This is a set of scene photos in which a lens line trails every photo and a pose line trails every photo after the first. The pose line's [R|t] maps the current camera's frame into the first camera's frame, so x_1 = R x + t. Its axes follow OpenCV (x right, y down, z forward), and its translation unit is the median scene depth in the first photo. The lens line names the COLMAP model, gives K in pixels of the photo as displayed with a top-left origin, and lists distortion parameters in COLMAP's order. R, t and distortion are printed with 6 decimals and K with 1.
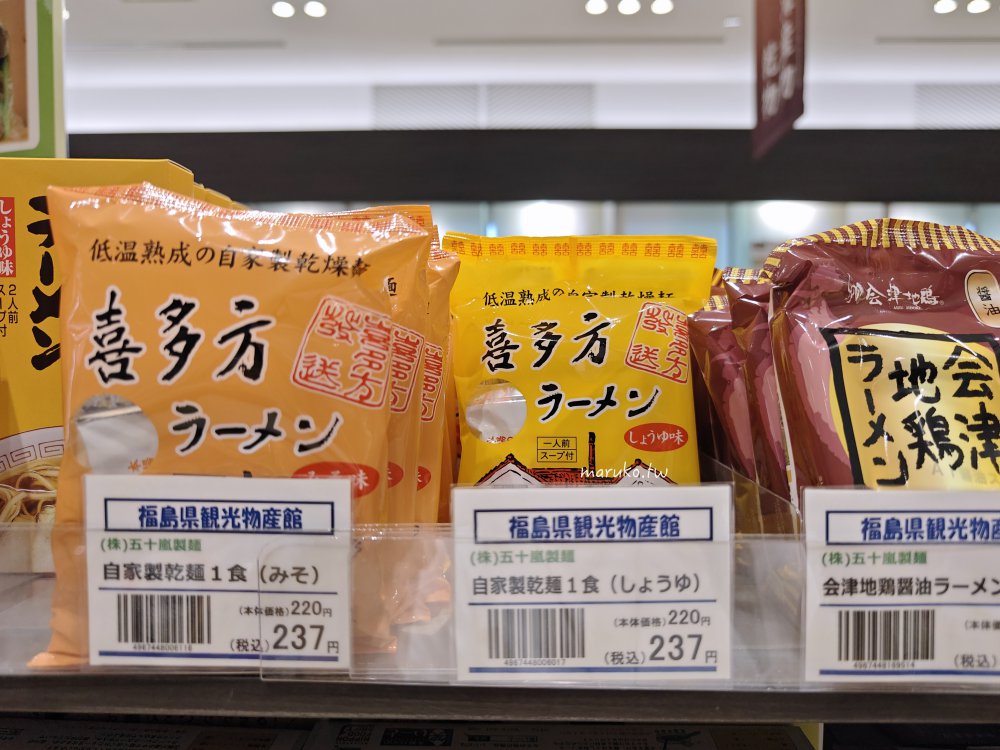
lens RADIAL K [[668.4, 0, 502.2], [0, 668.4, 365.9], [0, 0, 1]] dist [-0.003673, 0.002085]
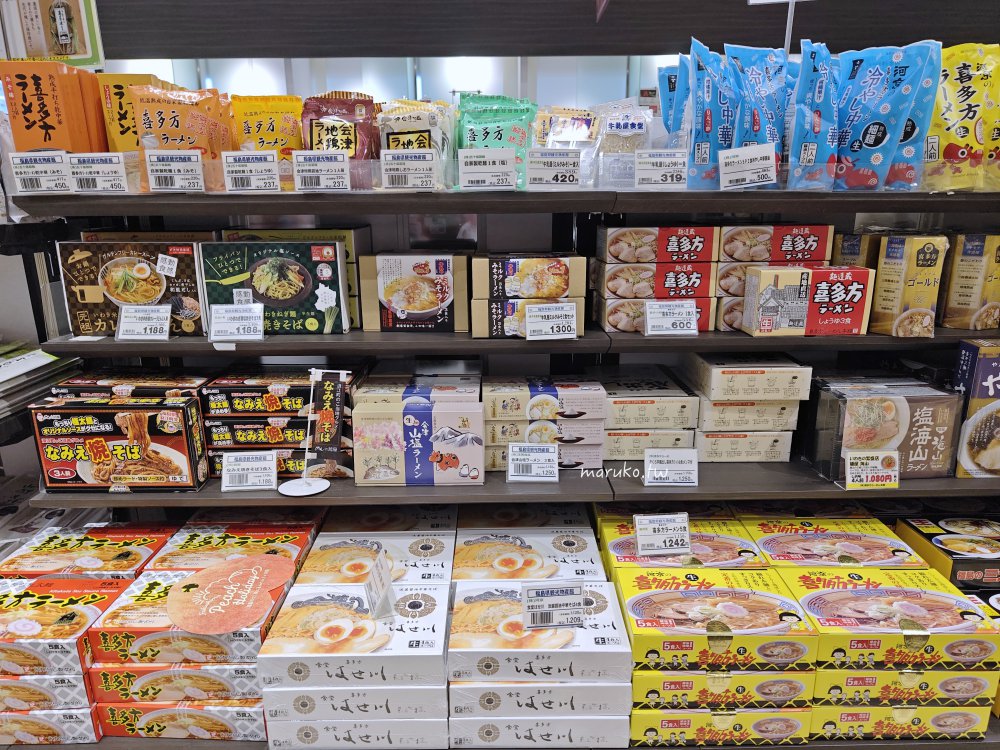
lens RADIAL K [[668.4, 0, 501.0], [0, 668.4, 379.3], [0, 0, 1]] dist [-0.003673, 0.002085]
pose [[0.999600, -0.014017, 0.024559, 1.806365], [0.008155, 0.974502, 0.224232, 0.717699], [-0.027076, -0.223942, 0.974226, -4.139810]]
